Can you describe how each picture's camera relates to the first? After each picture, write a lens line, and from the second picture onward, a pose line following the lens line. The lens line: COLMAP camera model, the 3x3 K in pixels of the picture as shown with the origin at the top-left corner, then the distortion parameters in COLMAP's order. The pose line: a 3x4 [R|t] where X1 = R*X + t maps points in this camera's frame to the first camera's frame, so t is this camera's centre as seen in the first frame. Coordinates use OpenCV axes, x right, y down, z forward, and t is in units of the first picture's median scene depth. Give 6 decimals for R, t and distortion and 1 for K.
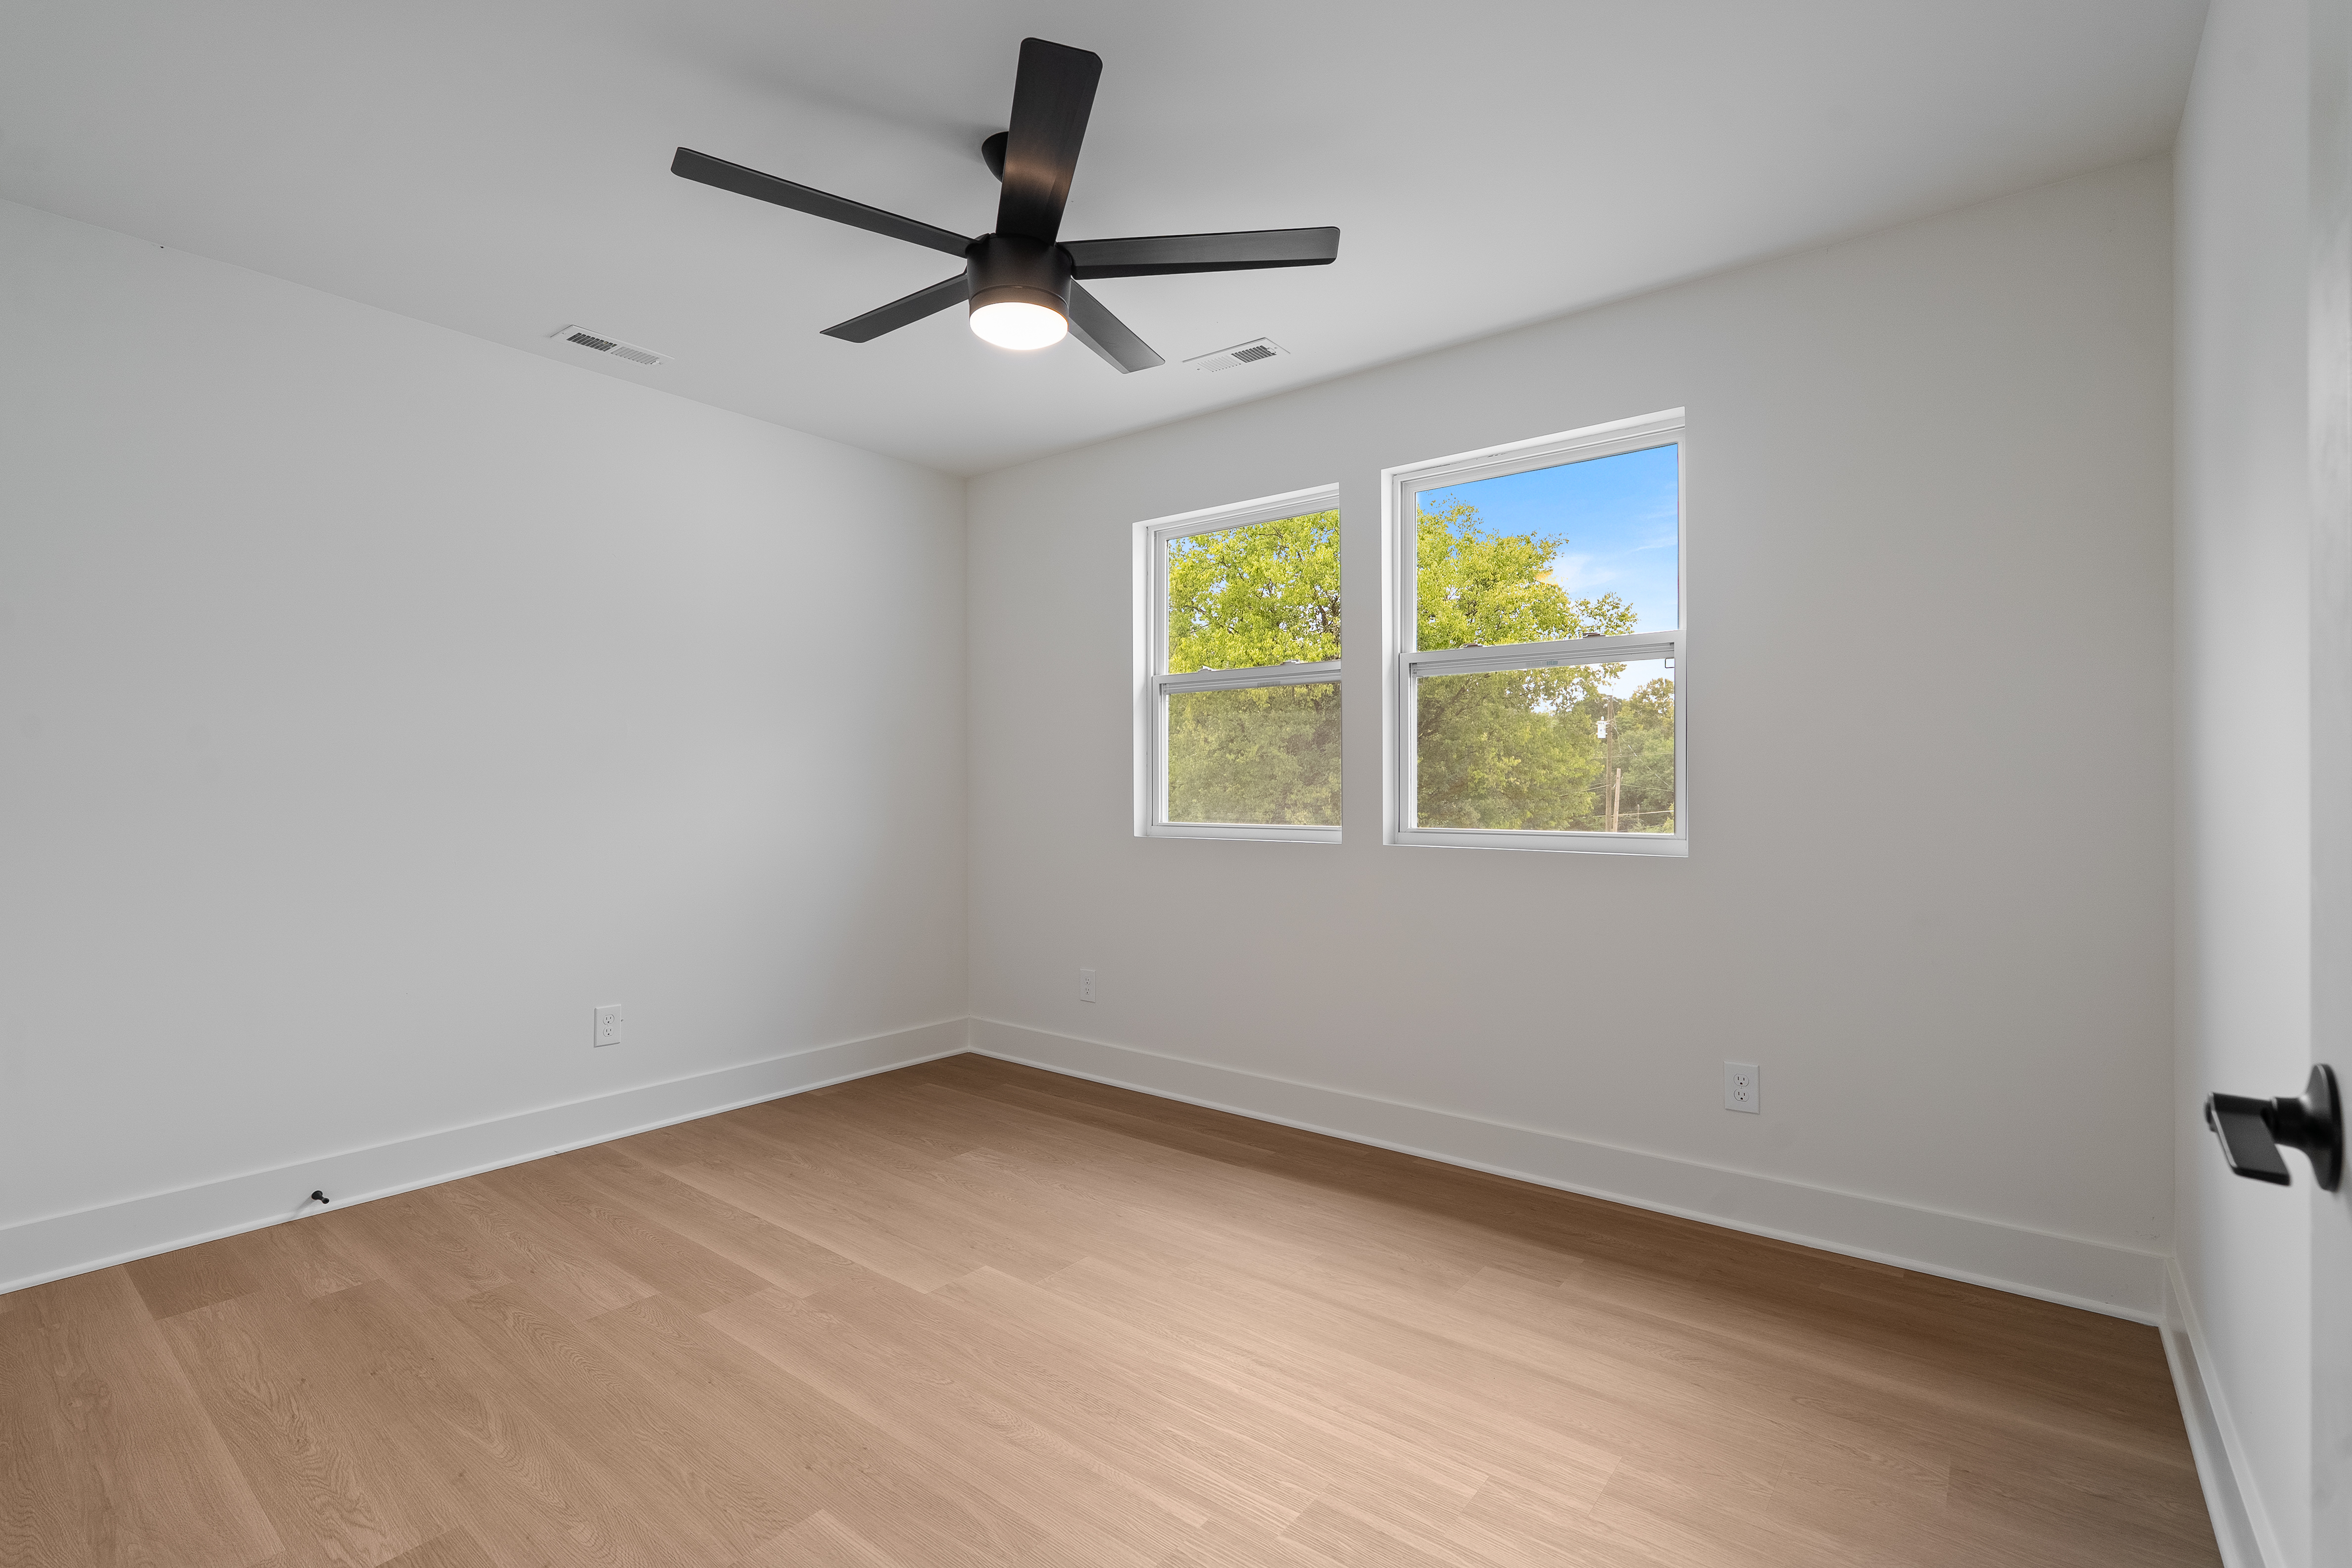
lens RADIAL K [[1073.2, 0, 1176.0], [0, 1073.2, 776.9], [0, 0, 1]] dist [-0.004886, -0.000126]
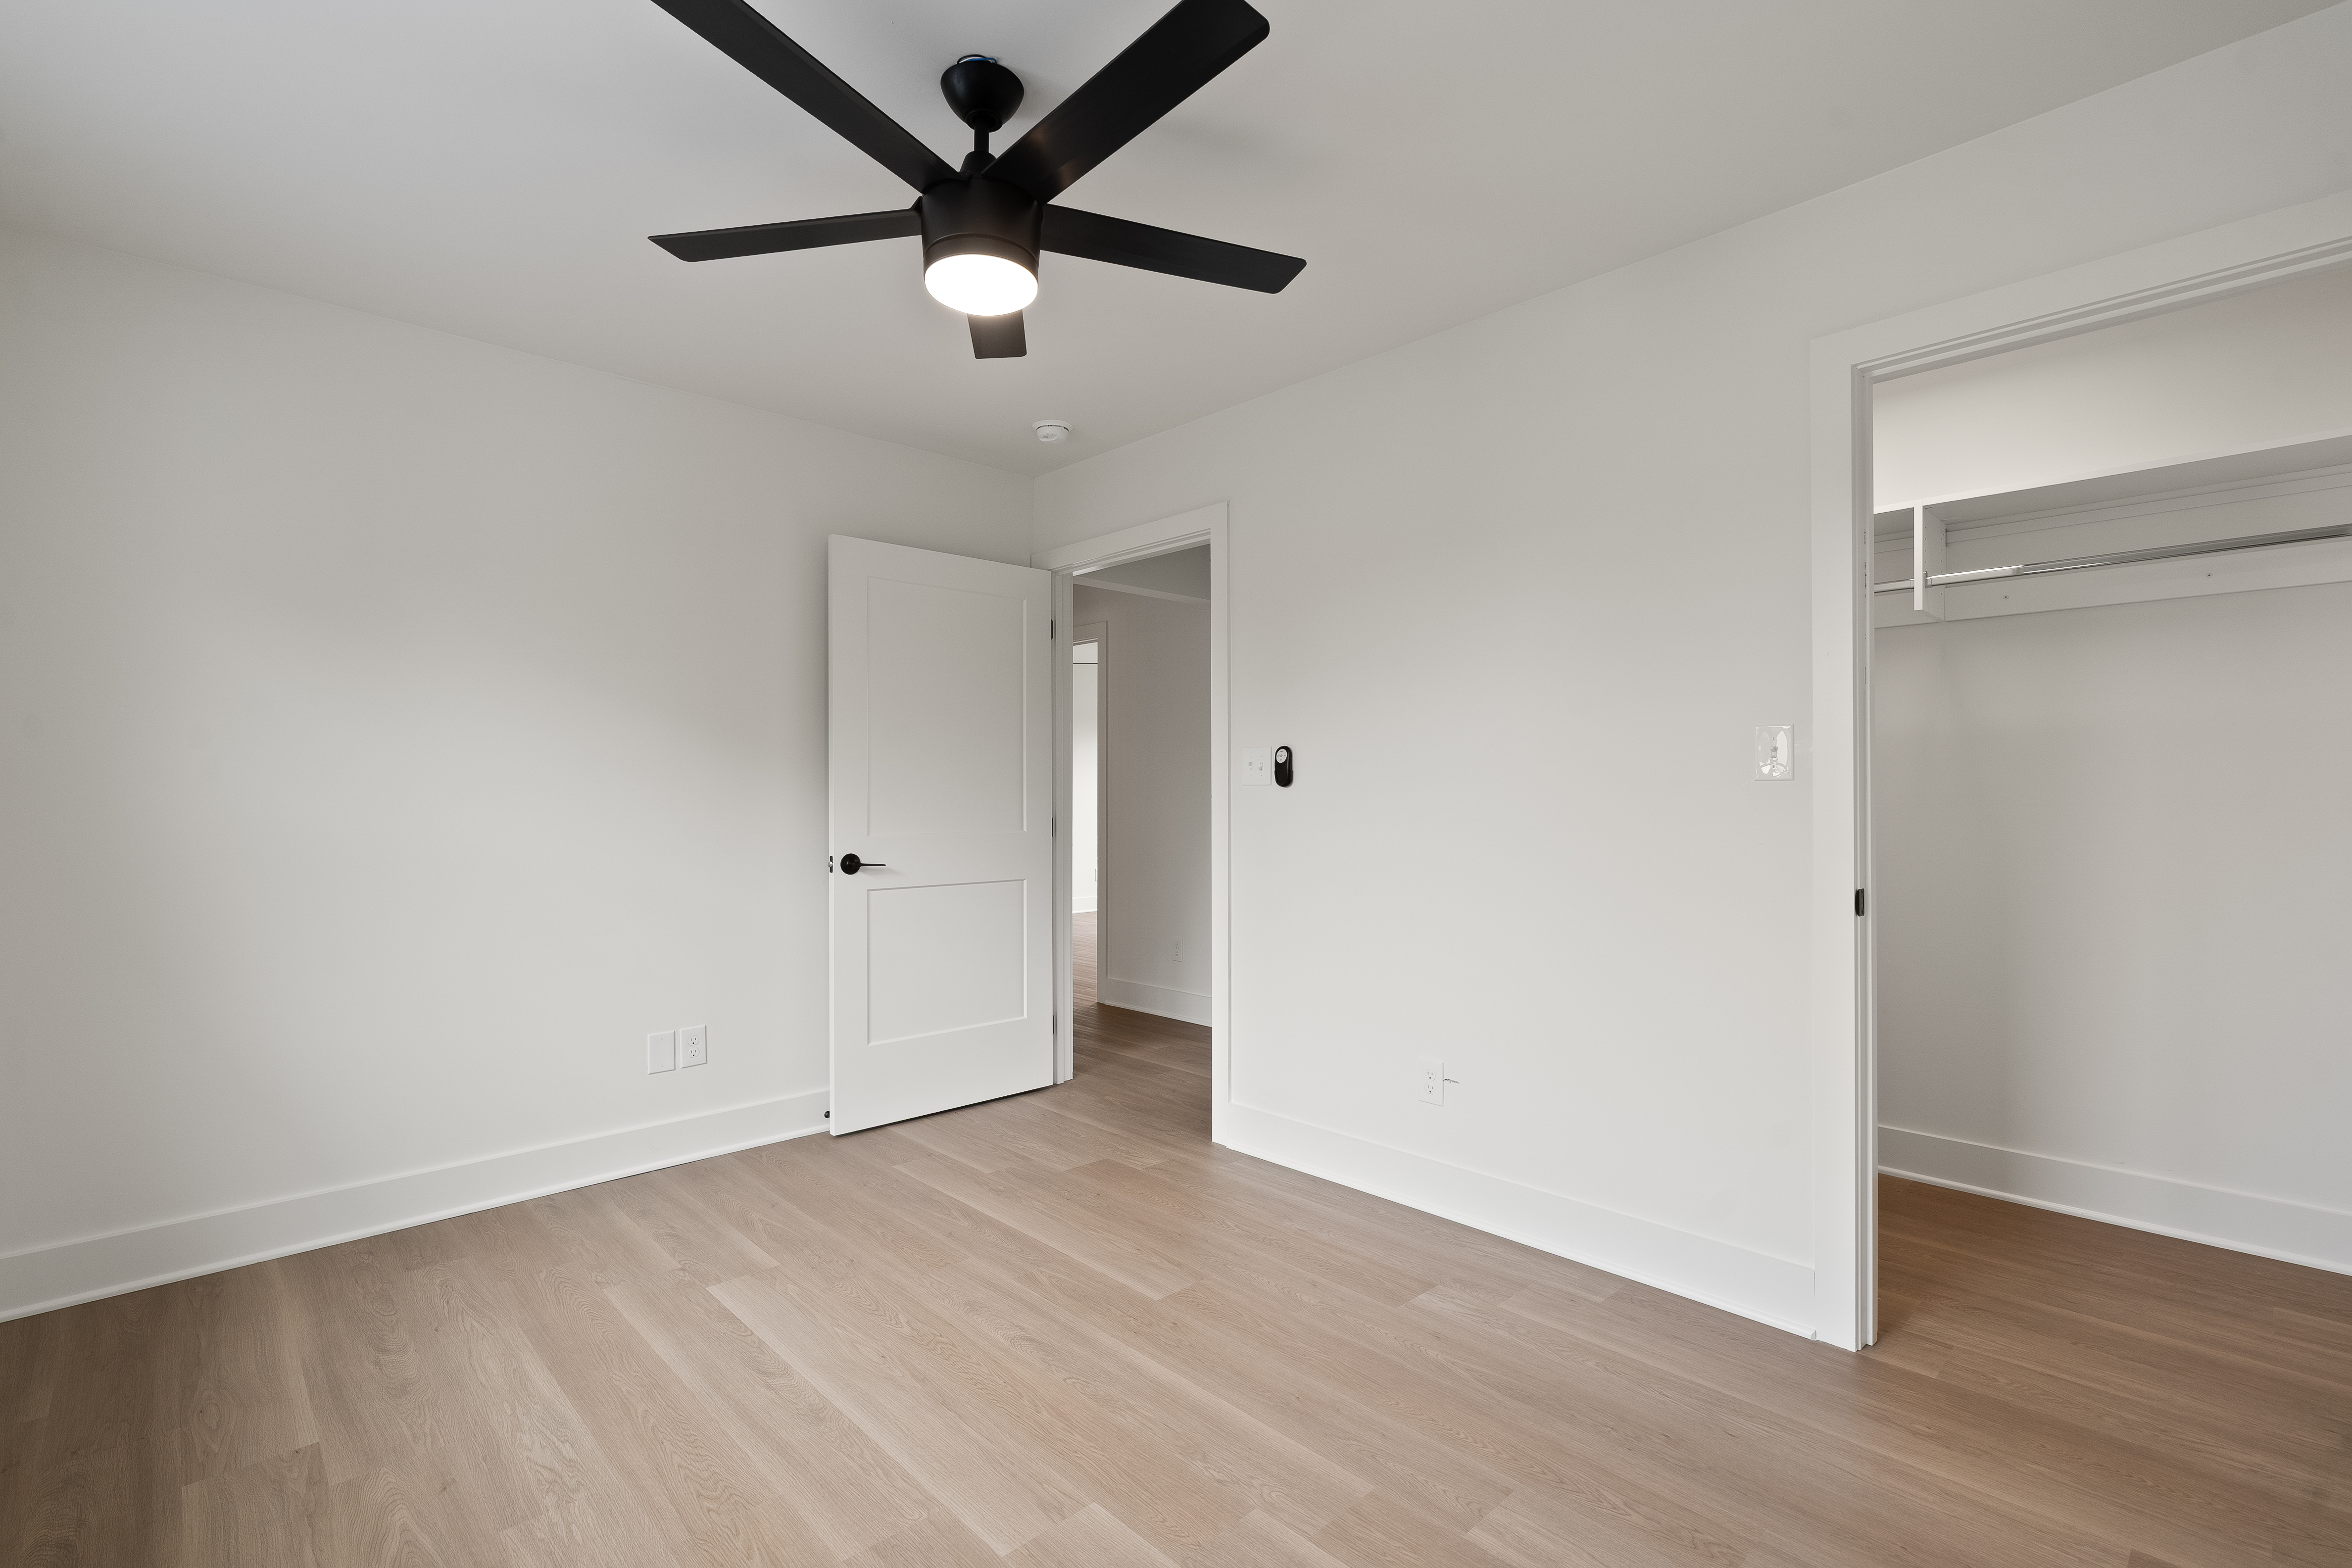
lens RADIAL K [[1073.2, 0, 1175.7], [0, 1073.2, 789.2], [0, 0, 1]] dist [-0.004886, -0.000126]
pose [[-0.990633, 0.003097, 0.136513, -0.428305], [0.001120, 0.999893, -0.014556, 0.001764], [-0.136543, -0.014266, -0.990531, 1.887323]]
